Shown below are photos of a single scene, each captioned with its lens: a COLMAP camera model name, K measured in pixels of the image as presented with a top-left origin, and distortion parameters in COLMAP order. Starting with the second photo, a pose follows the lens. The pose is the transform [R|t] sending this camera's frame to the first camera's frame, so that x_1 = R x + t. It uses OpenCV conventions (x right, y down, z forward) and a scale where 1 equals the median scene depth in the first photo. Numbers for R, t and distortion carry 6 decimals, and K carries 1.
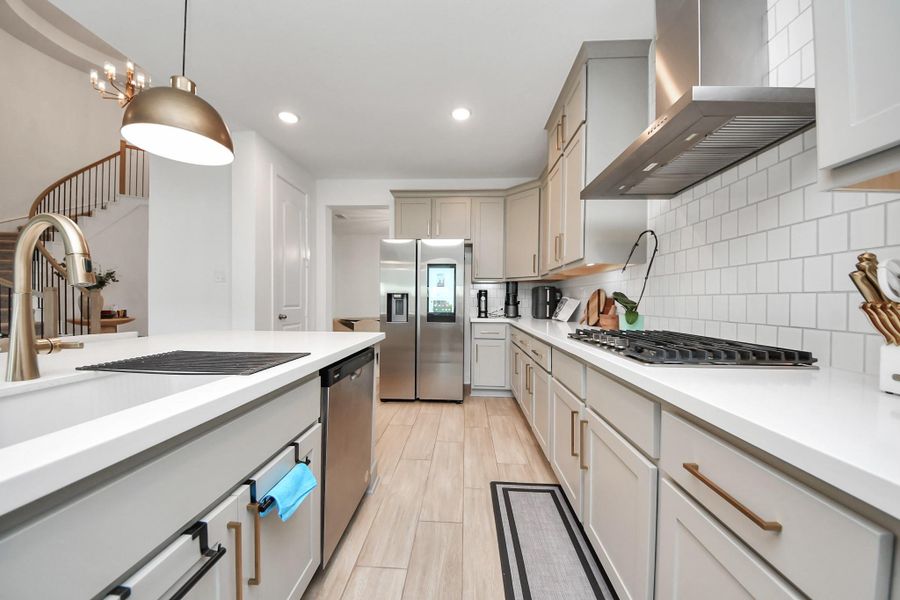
lens RADIAL K [[321.1, 0, 448.9], [0, 321.1, 303.1], [0, 0, 1]] dist [0.034025, -0.024309]
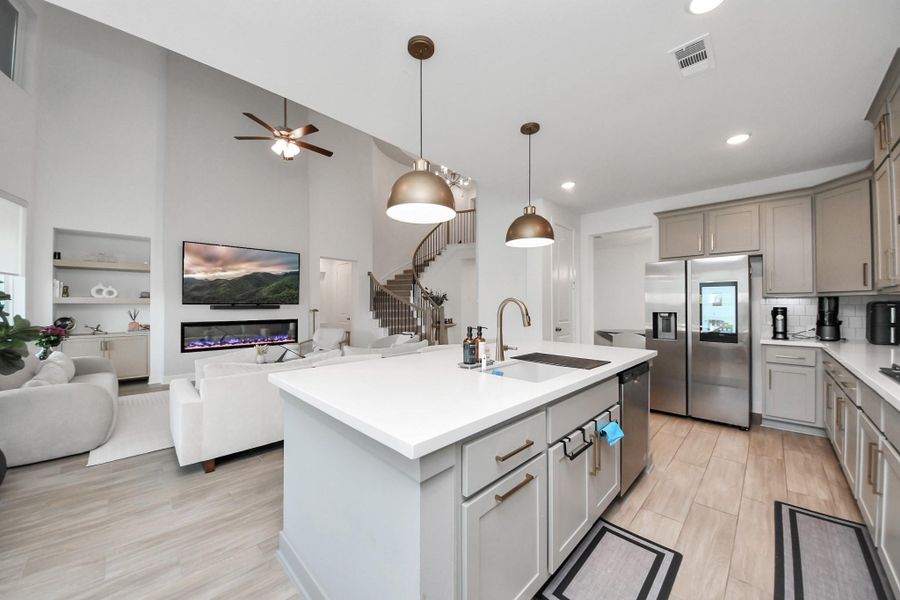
lens RADIAL K [[321.8, 0, 449.6], [0, 321.8, 302.8], [0, 0, 1]] dist [0.007683, -0.010698]
pose [[0.746475, -0.013333, -0.665280, 0.019104], [-0.001057, 0.999774, -0.021222, -0.038151], [0.665413, 0.016545, 0.746292, -0.270467]]
